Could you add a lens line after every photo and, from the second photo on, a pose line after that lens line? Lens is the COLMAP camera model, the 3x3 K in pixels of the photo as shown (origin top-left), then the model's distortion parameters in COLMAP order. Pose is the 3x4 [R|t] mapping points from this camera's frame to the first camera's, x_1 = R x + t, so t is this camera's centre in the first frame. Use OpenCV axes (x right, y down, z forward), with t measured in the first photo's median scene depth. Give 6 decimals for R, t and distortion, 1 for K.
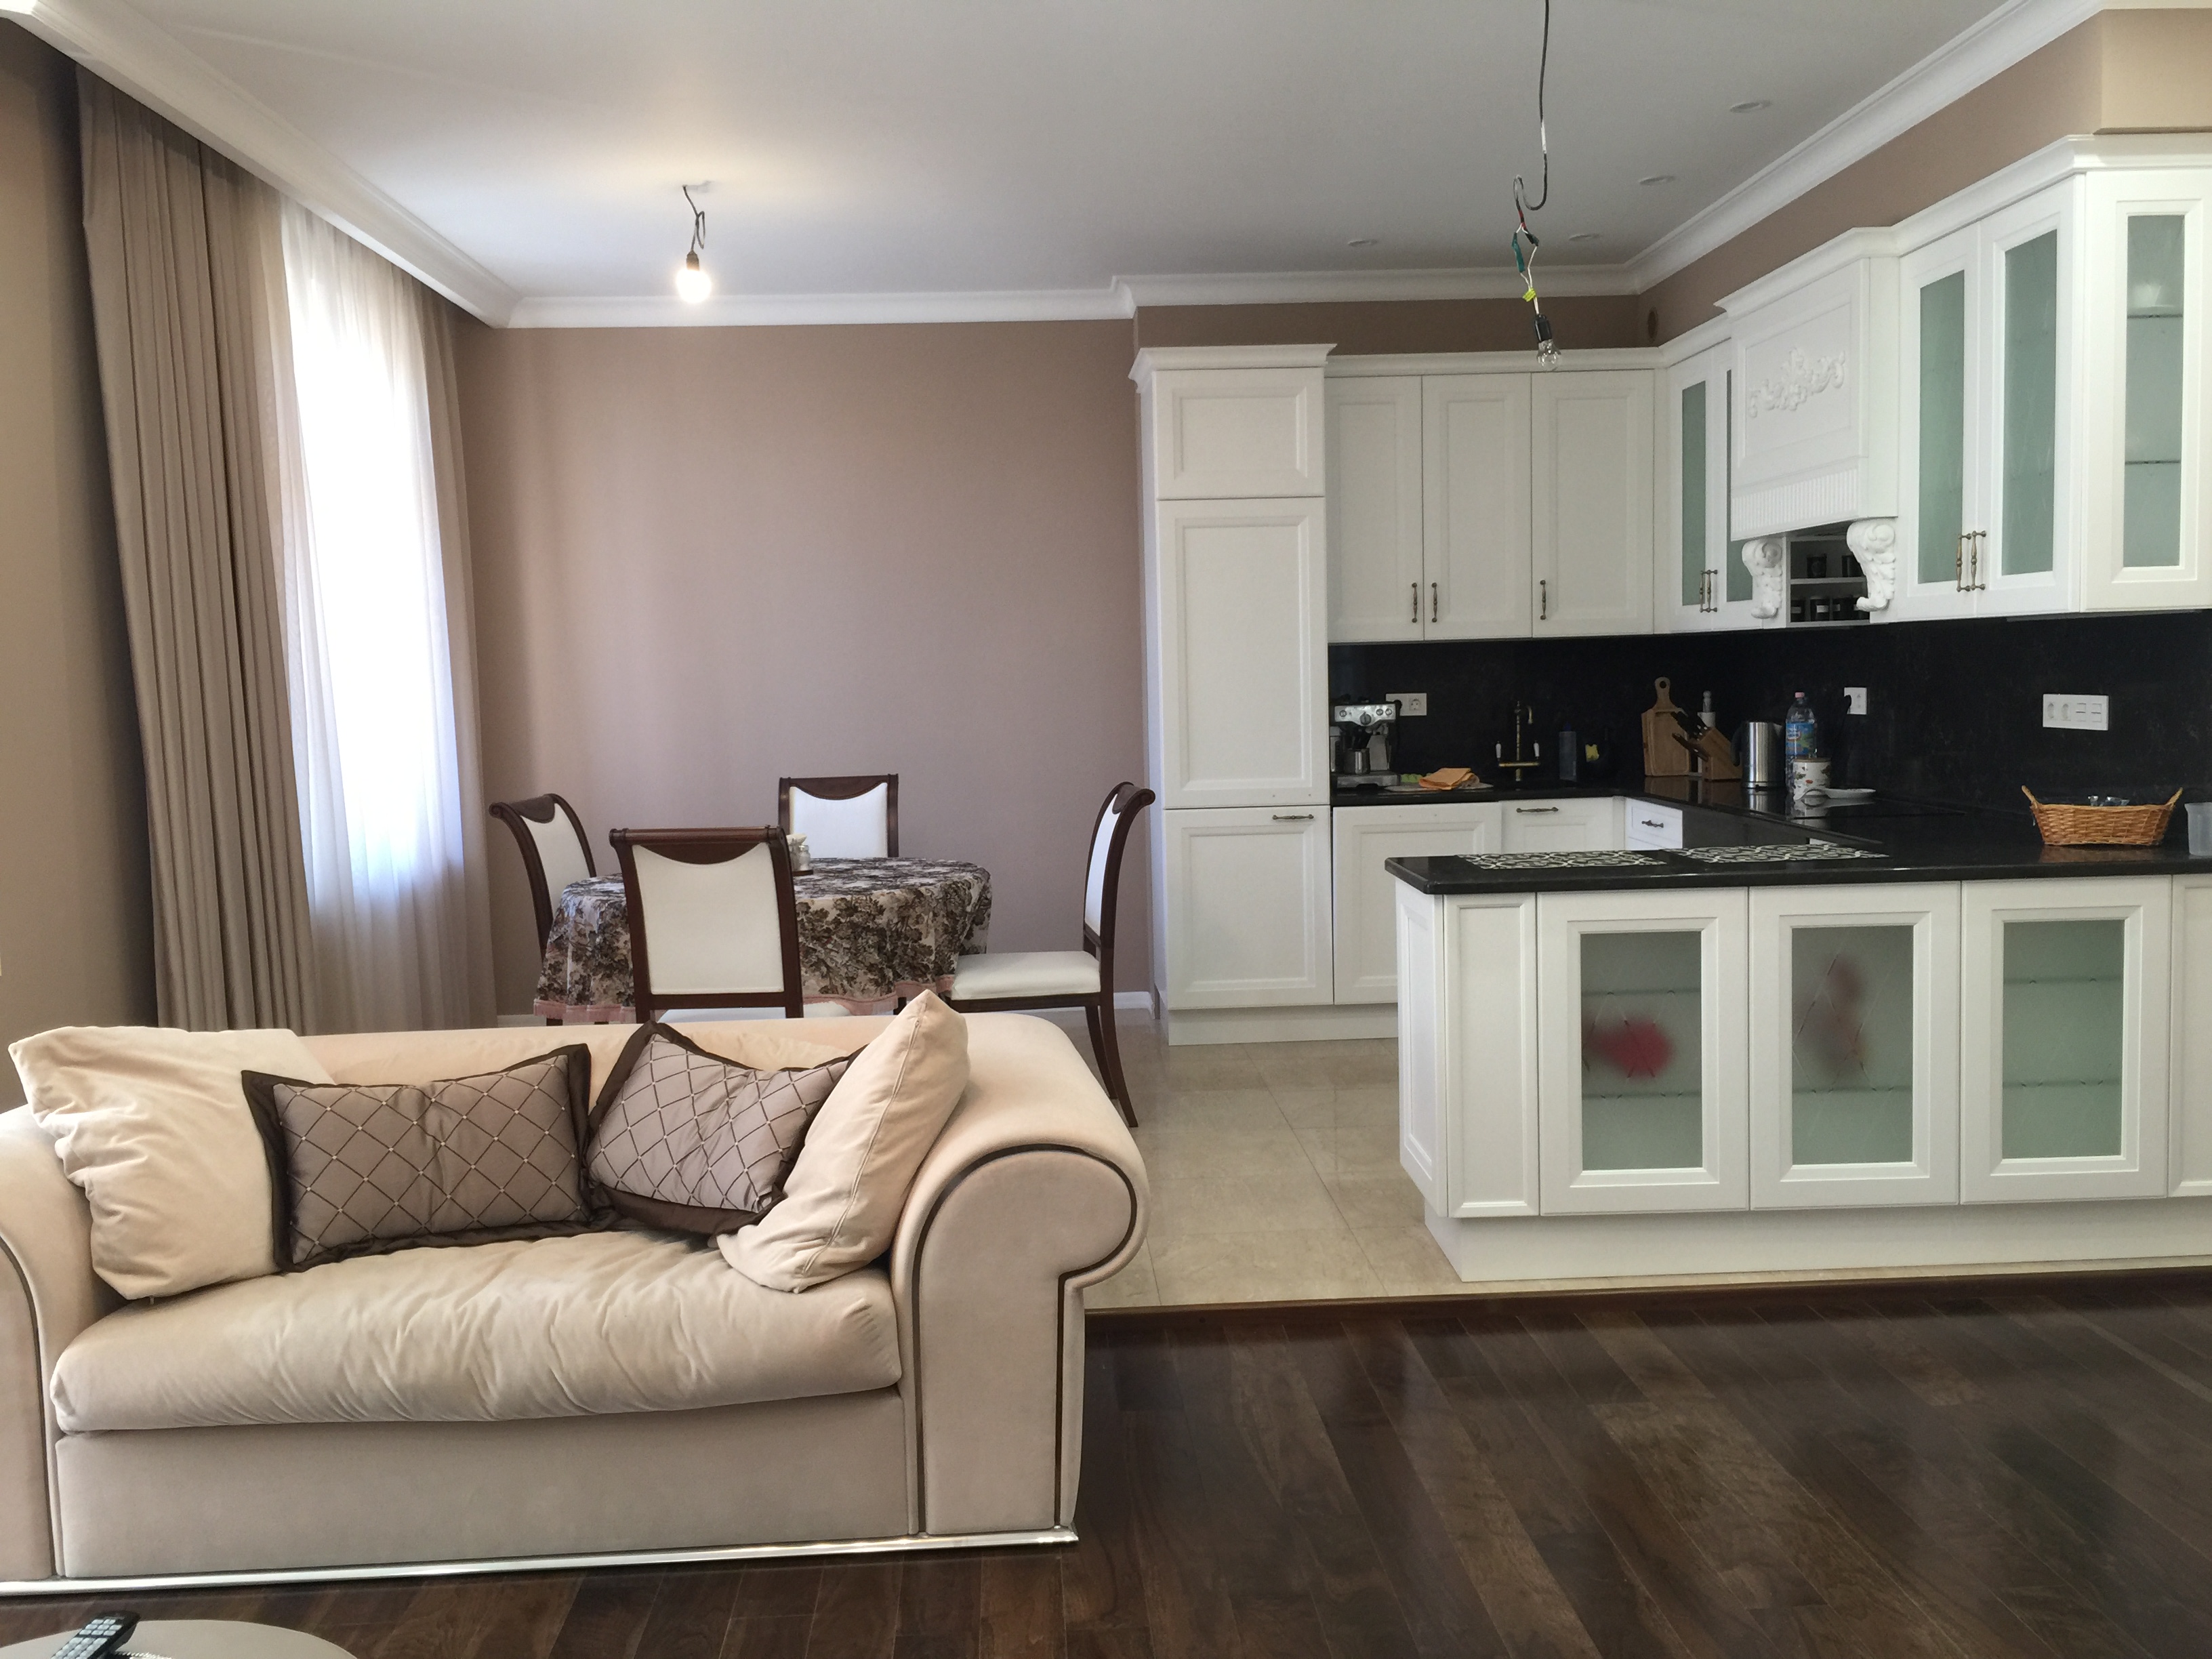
lens RADIAL K [[1845.6, 0, 1108.3], [0, 1845.6, 824.3], [0, 0, 1]] dist [0.051020, -0.094527]
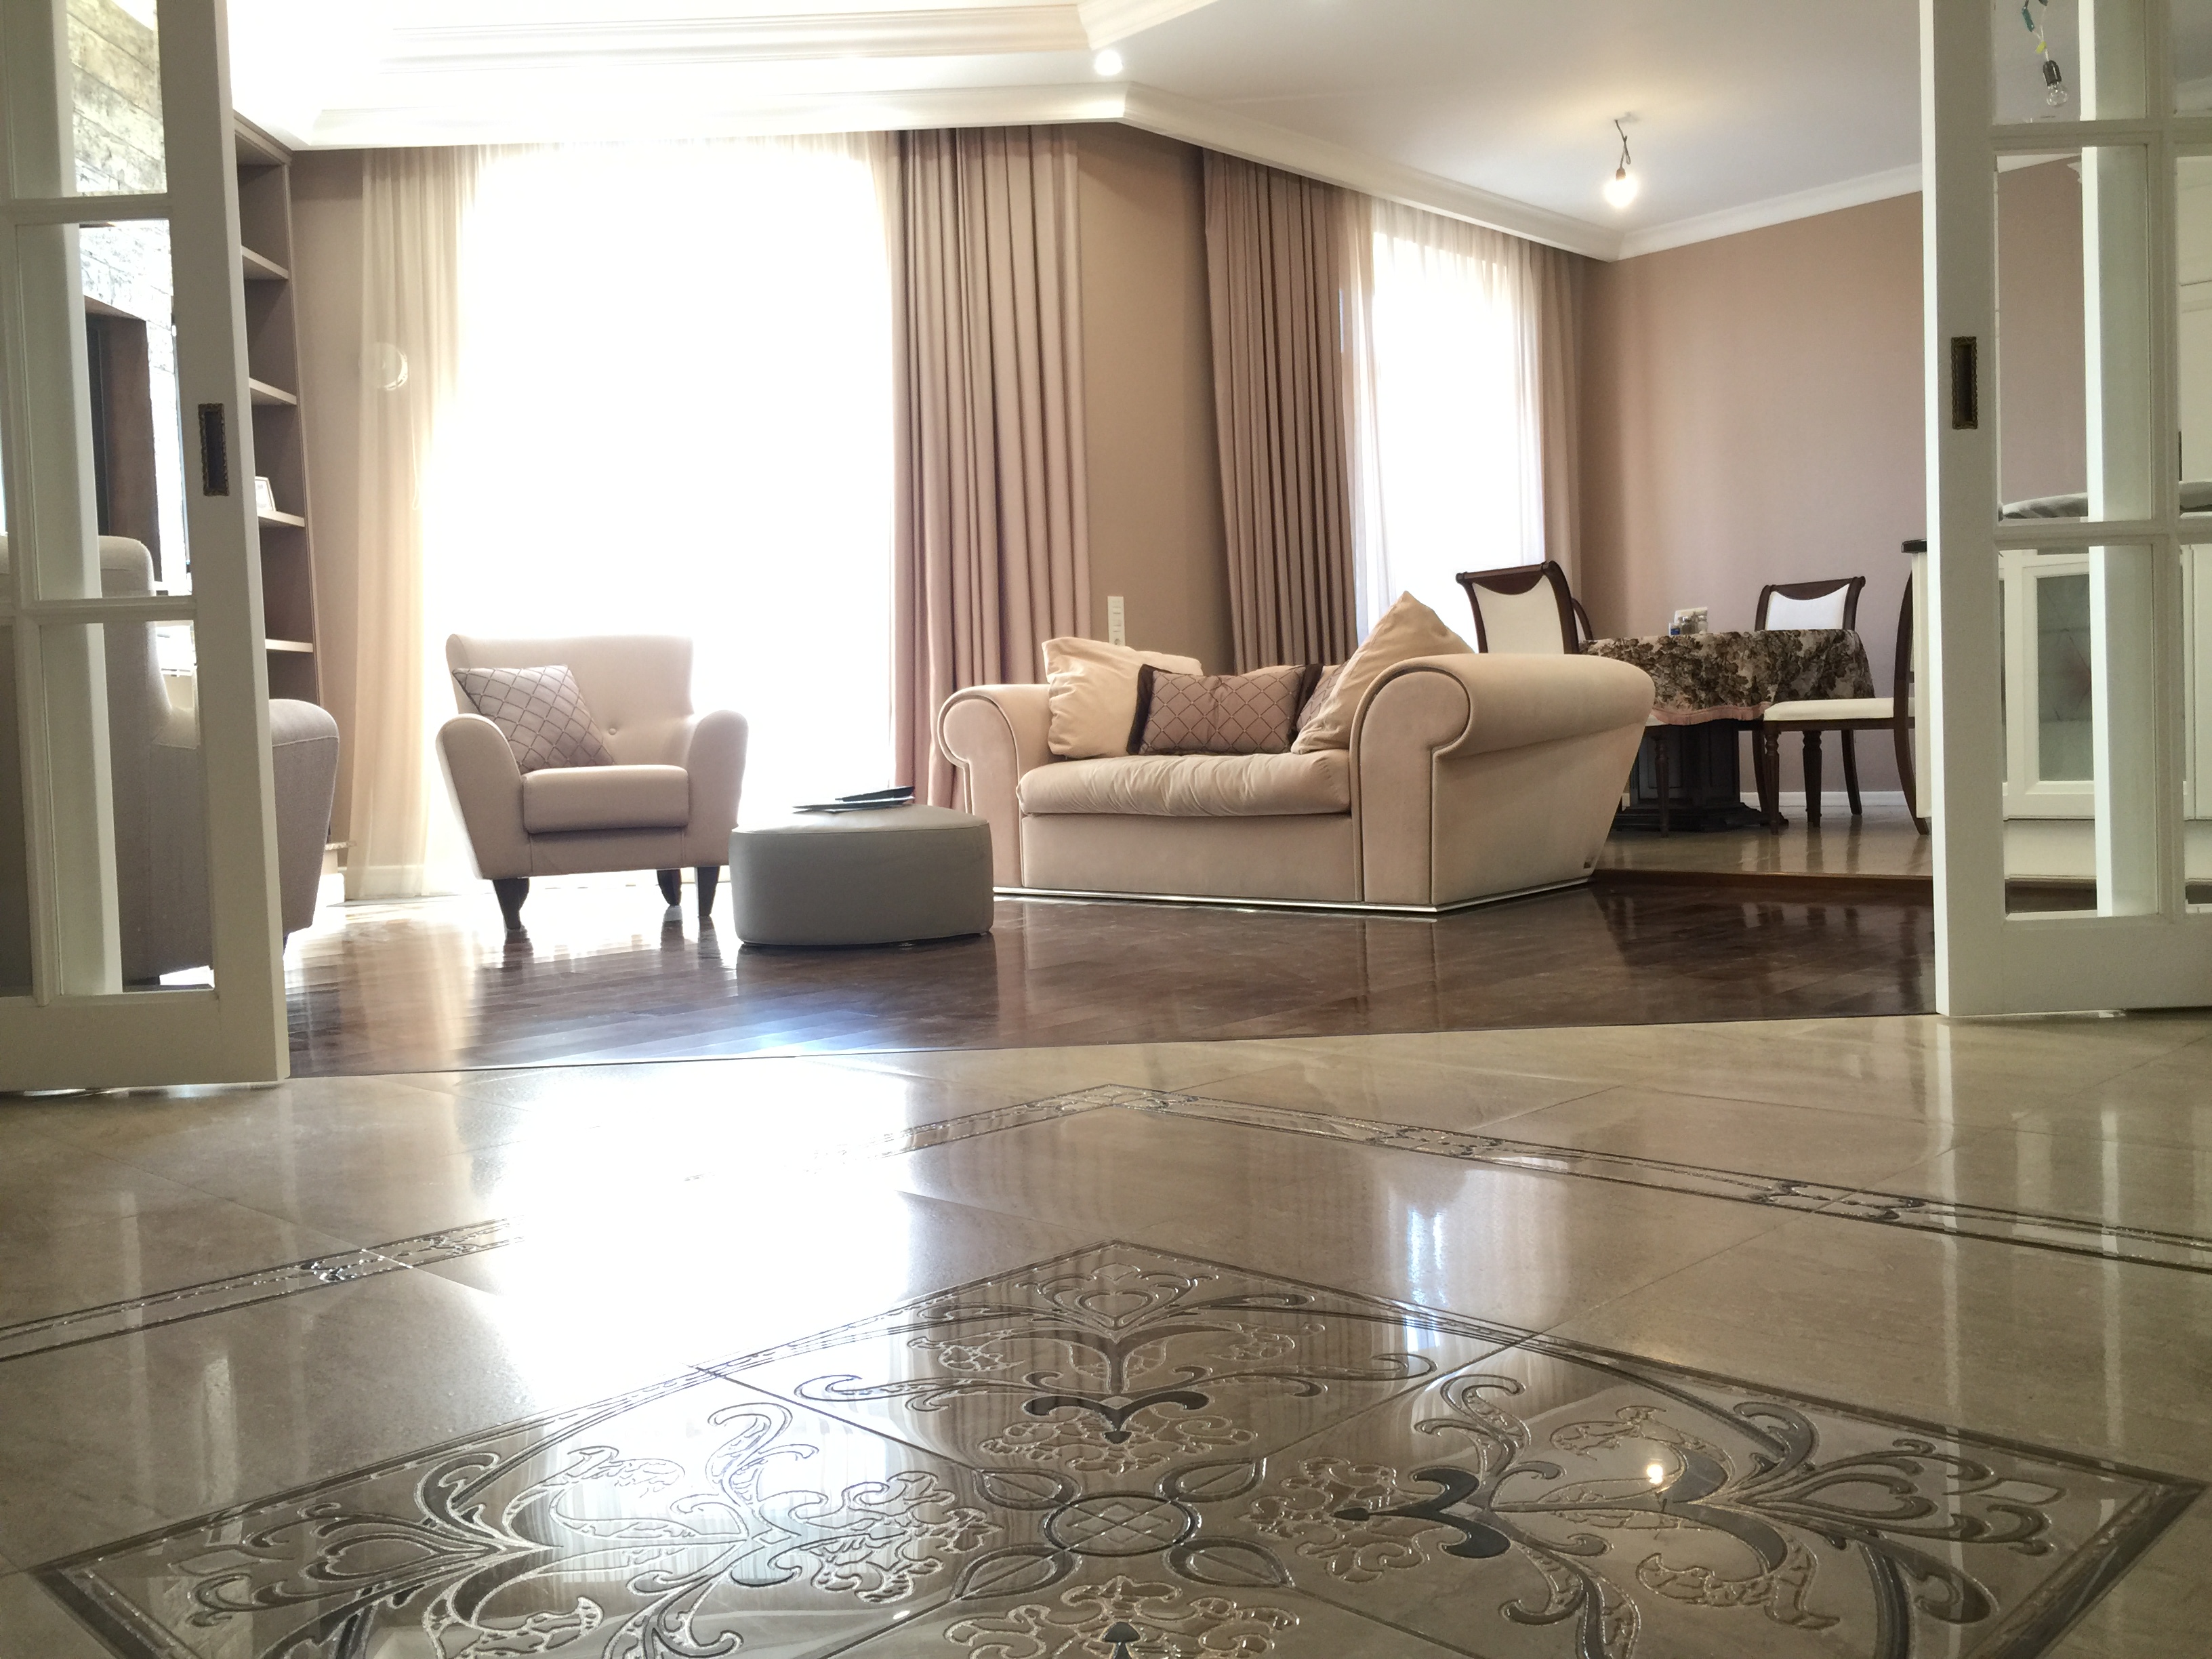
lens RADIAL K [[1845.6, 0, 1108.3], [0, 1845.6, 824.3], [0, 0, 1]] dist [0.051020, -0.094527]
pose [[0.665413, 0.032883, -0.745750, 0.907323], [-0.040785, 0.999139, 0.007664, 0.282604], [0.745360, 0.025316, 0.666181, -0.260716]]
